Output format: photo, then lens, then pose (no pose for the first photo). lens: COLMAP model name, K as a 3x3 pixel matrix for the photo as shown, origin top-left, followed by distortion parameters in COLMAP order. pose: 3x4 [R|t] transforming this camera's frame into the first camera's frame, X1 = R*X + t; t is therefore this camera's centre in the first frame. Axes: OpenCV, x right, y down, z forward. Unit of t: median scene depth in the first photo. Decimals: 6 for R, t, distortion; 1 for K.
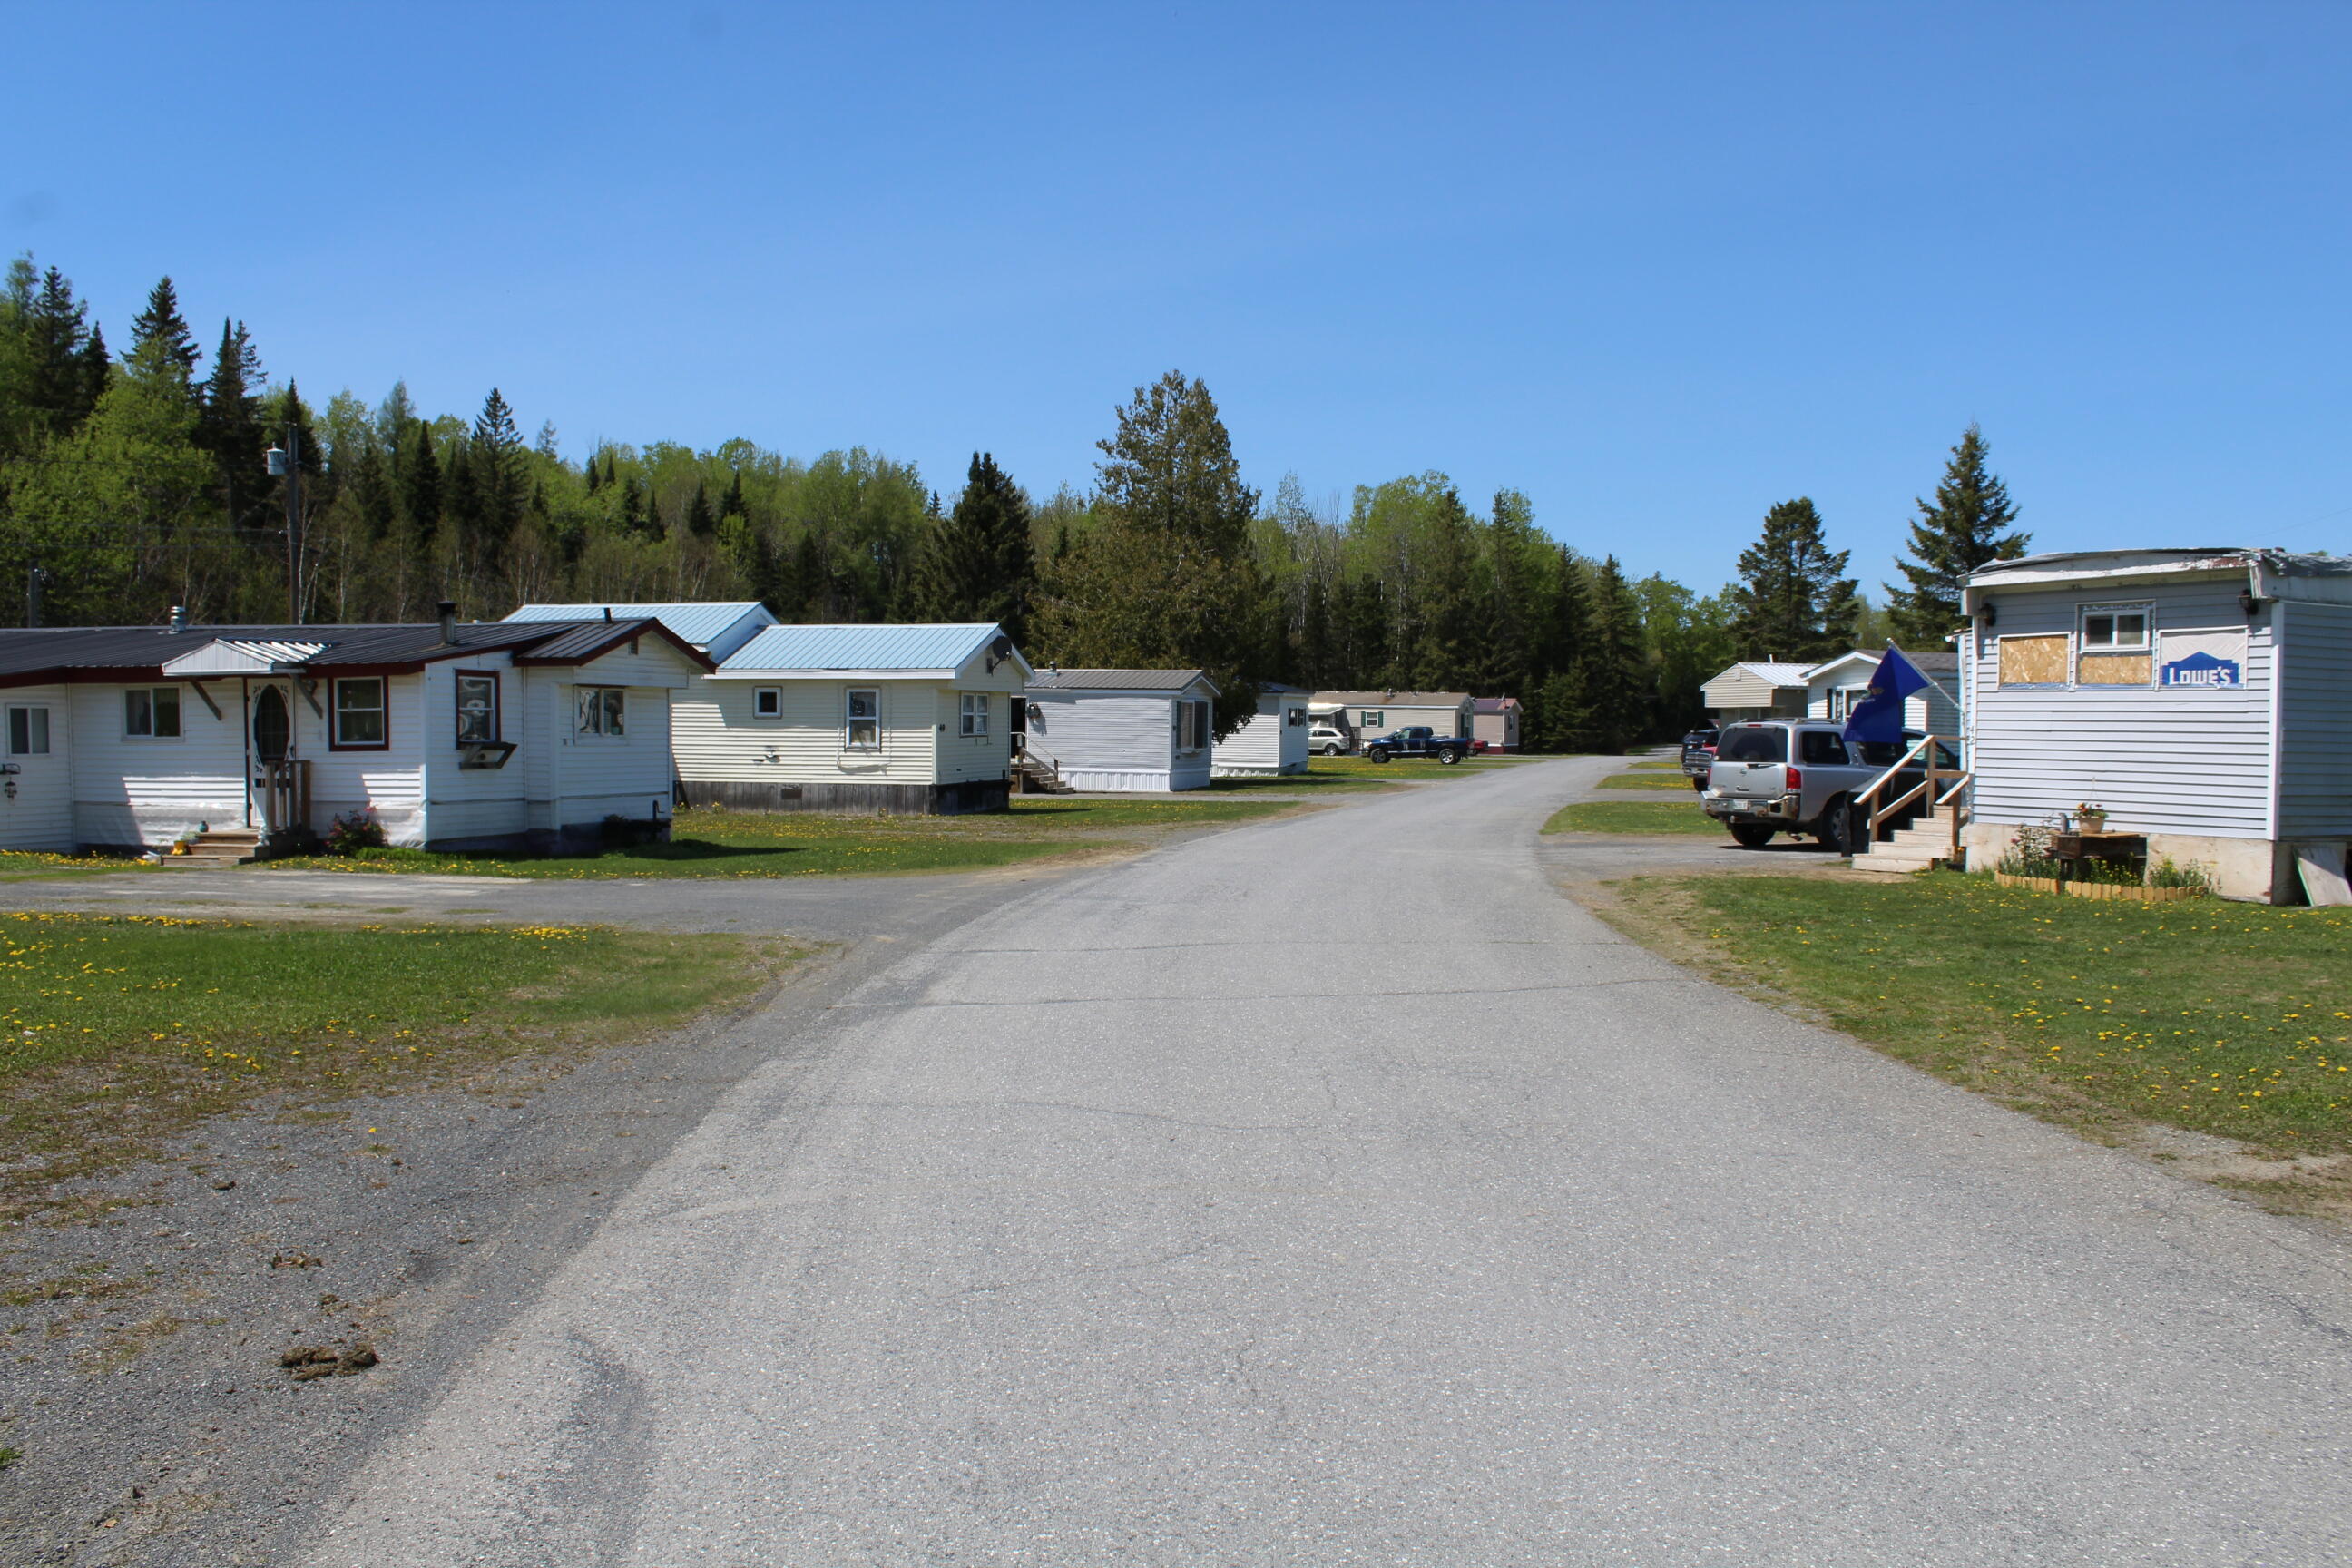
lens RADIAL K [[1943.3, 0, 1176.0], [0, 1943.3, 784.0], [0, 0, 1]] dist [-0.154157, 0.135960]
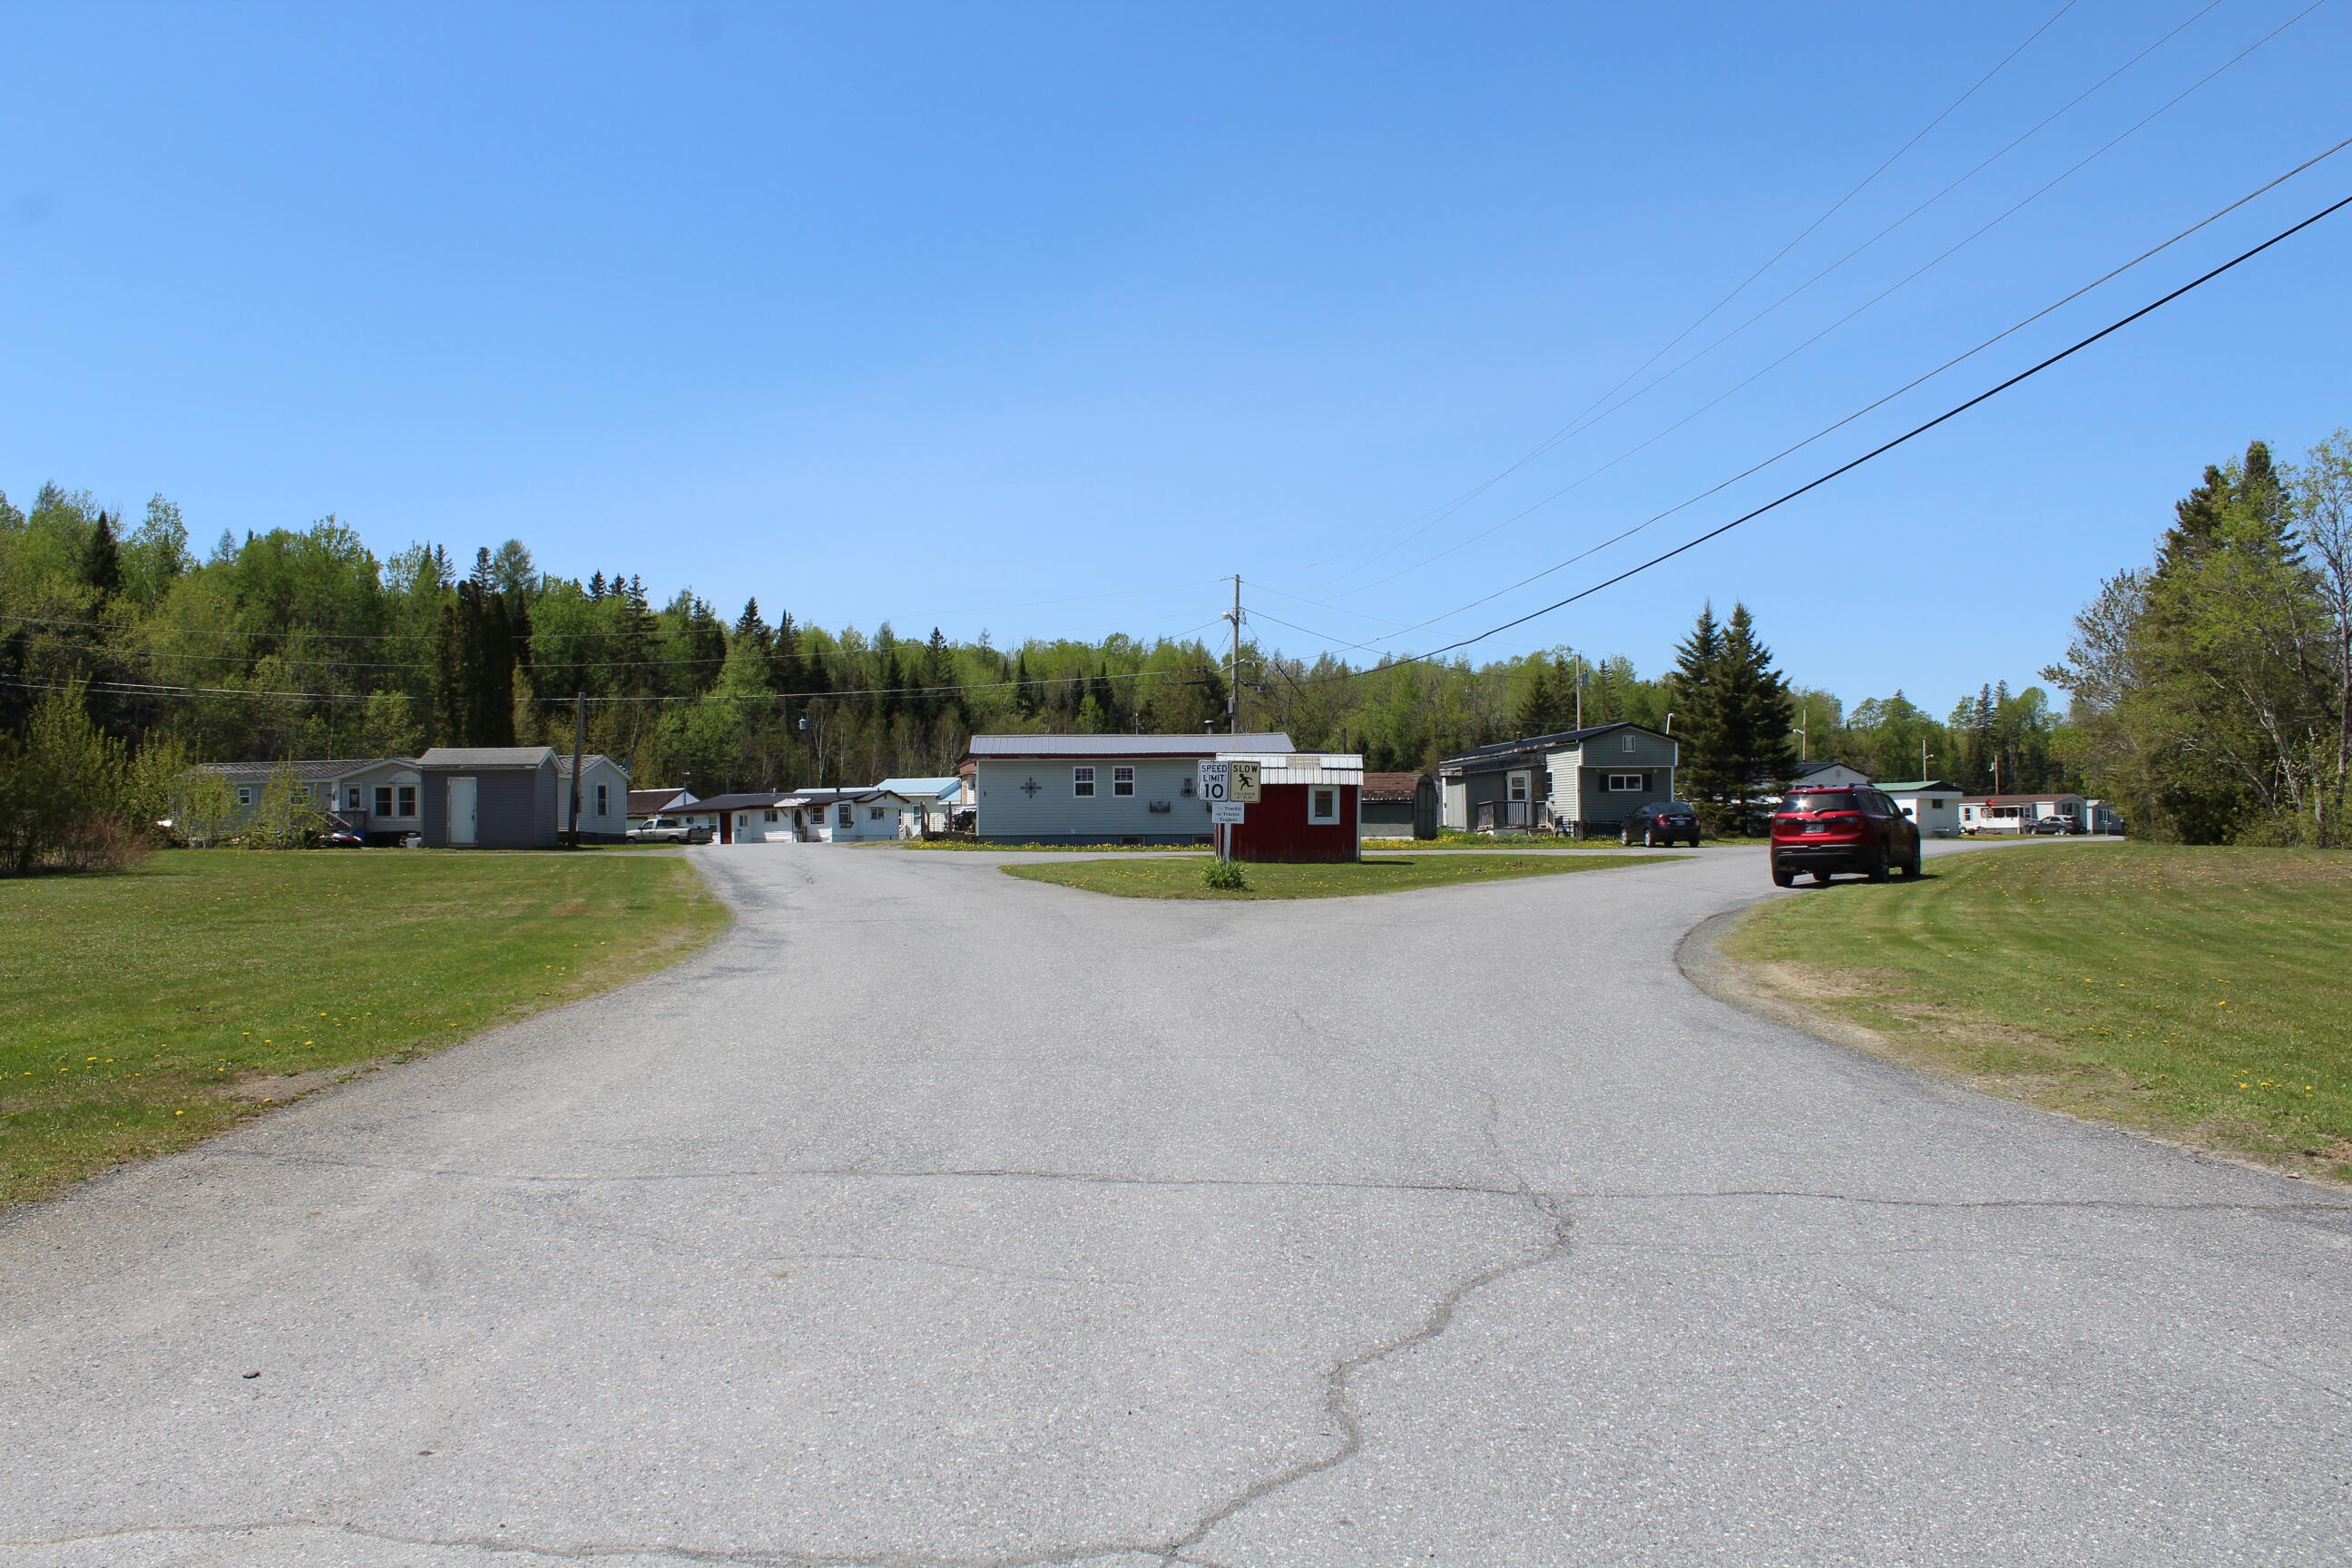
lens RADIAL K [[1943.3, 0, 1176.0], [0, 1943.3, 784.0], [0, 0, 1]] dist [-0.154157, 0.135960]
pose [[0.965373, -0.026805, -0.259494, 0.620660], [0.011400, 0.998091, -0.060692, 0.069853], [0.260626, 0.055633, 0.963836, -1.253479]]
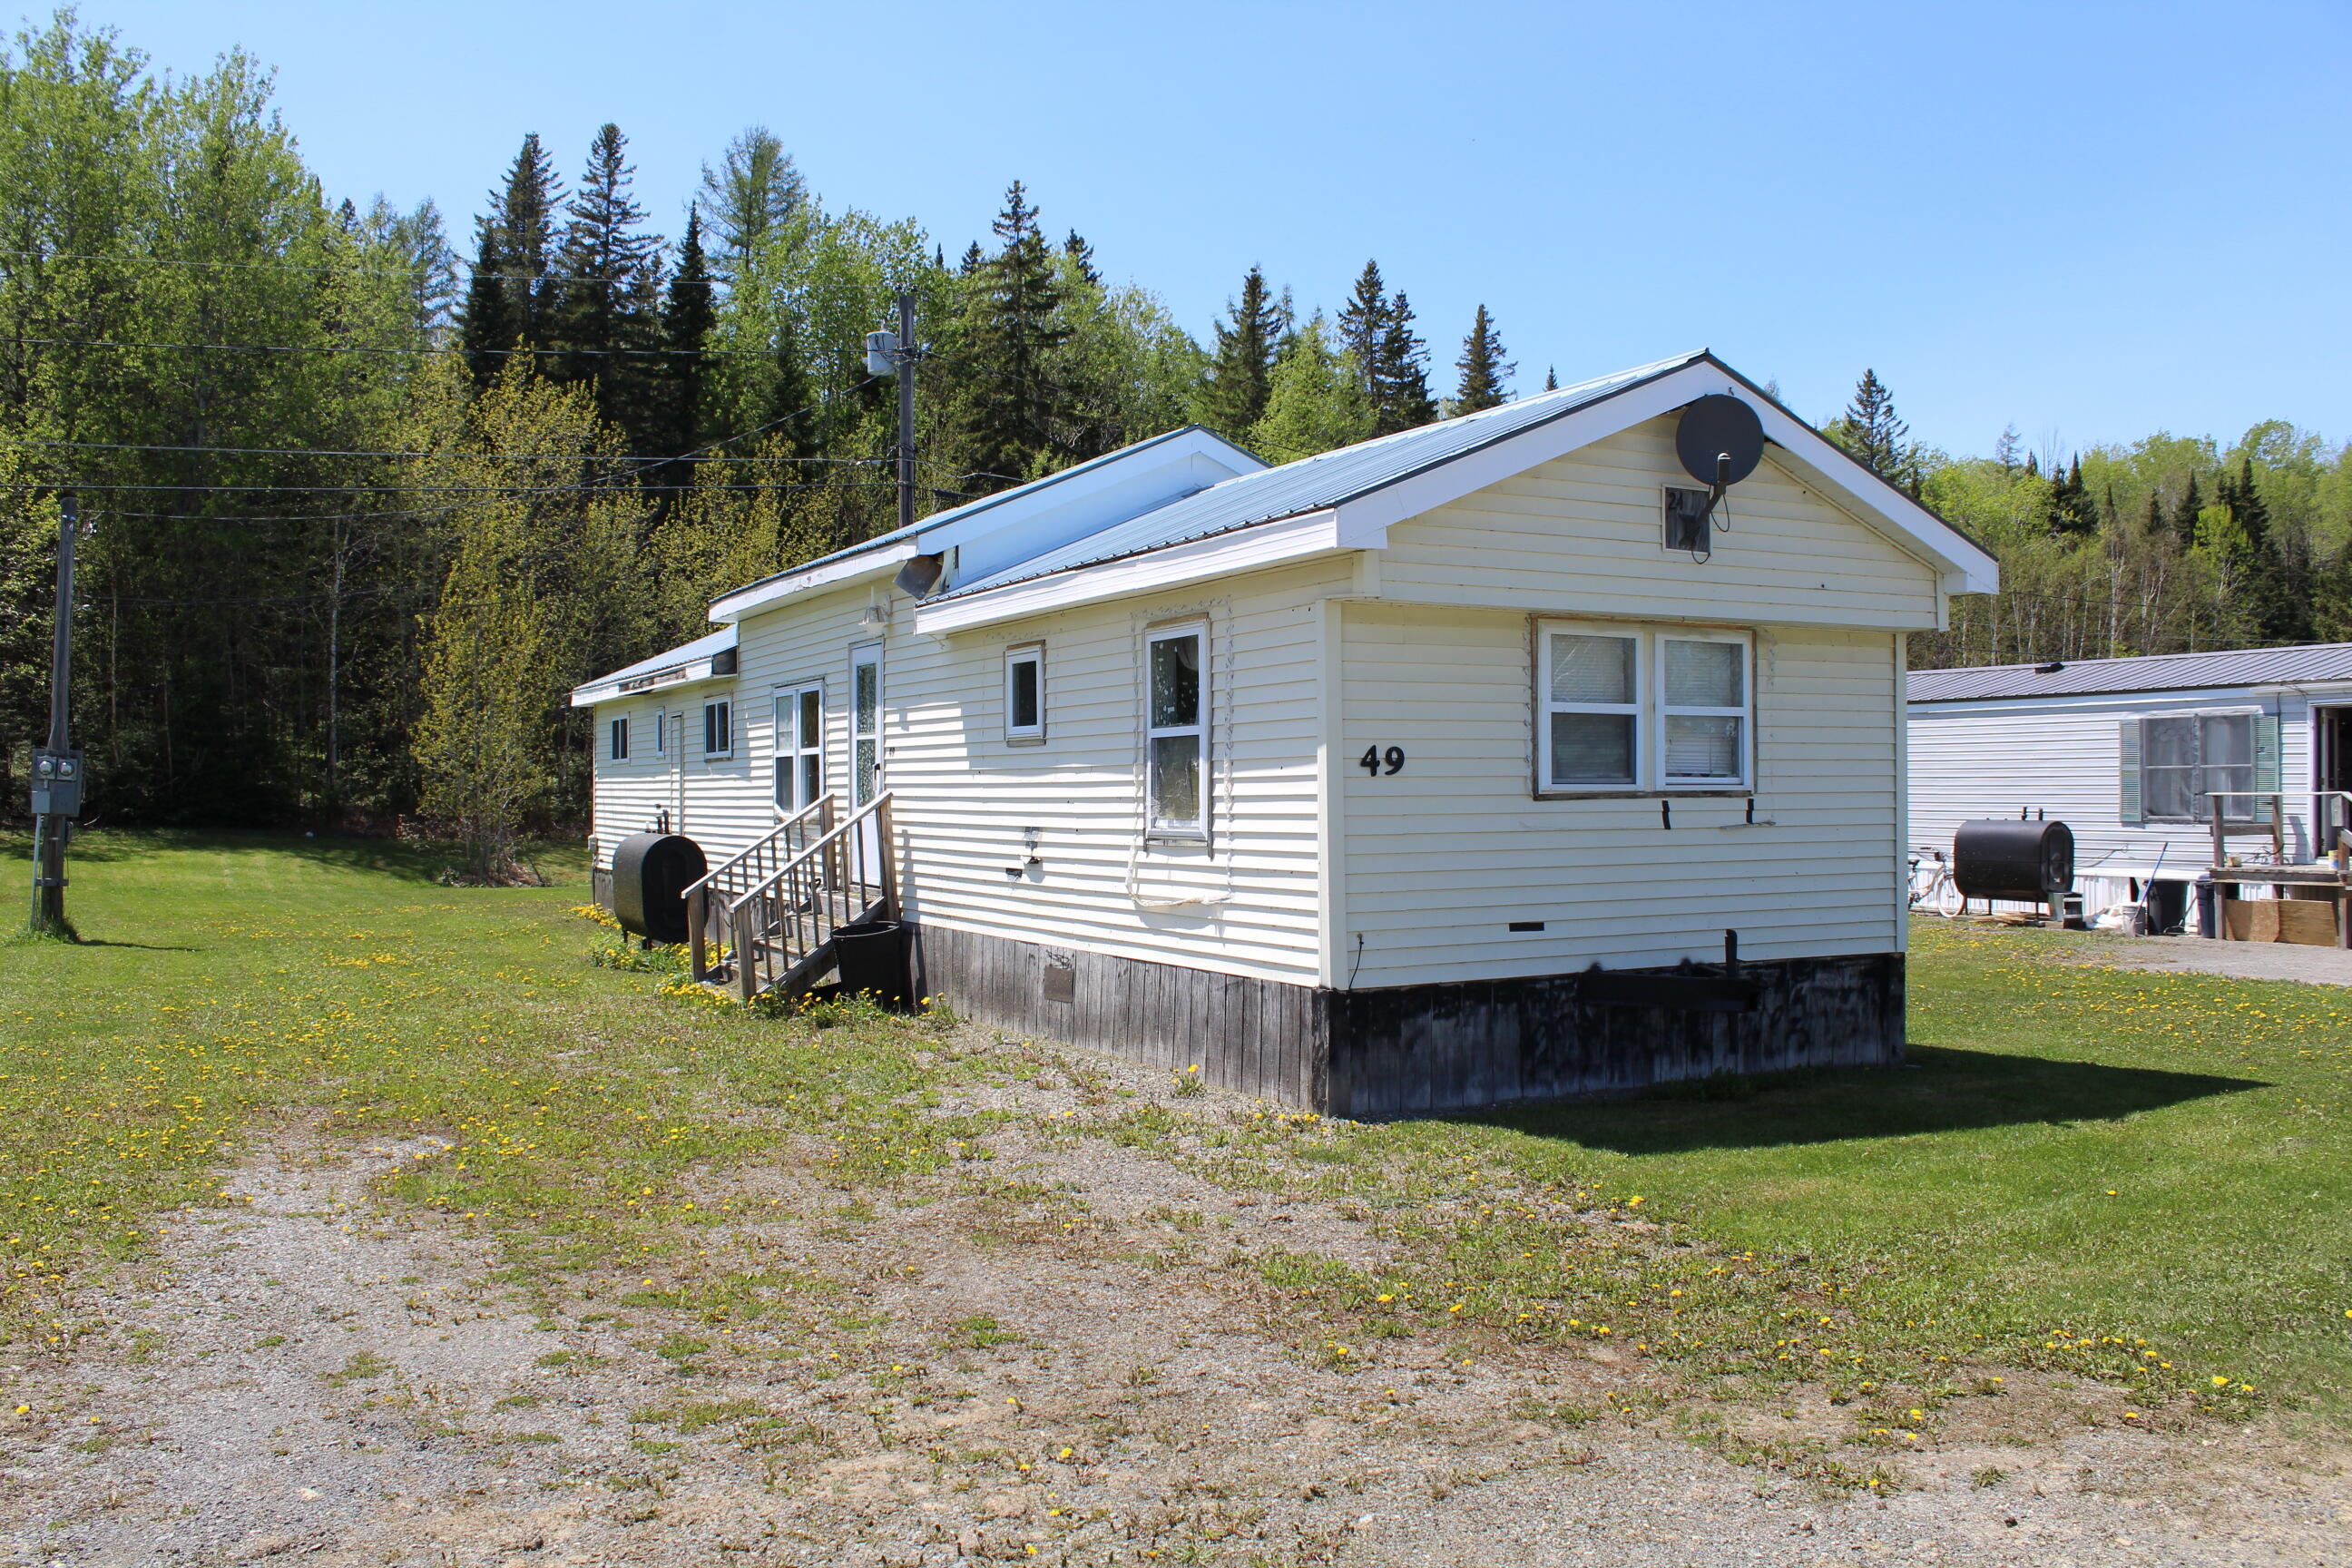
lens RADIAL K [[1943.3, 0, 1176.0], [0, 1943.3, 784.0], [0, 0, 1]] dist [-0.154157, 0.135960]
pose [[0.689841, -0.012450, -0.723854, 0.029406], [-0.015864, 0.999352, -0.032307, -0.012480], [0.723787, 0.033770, 0.689197, 0.577225]]
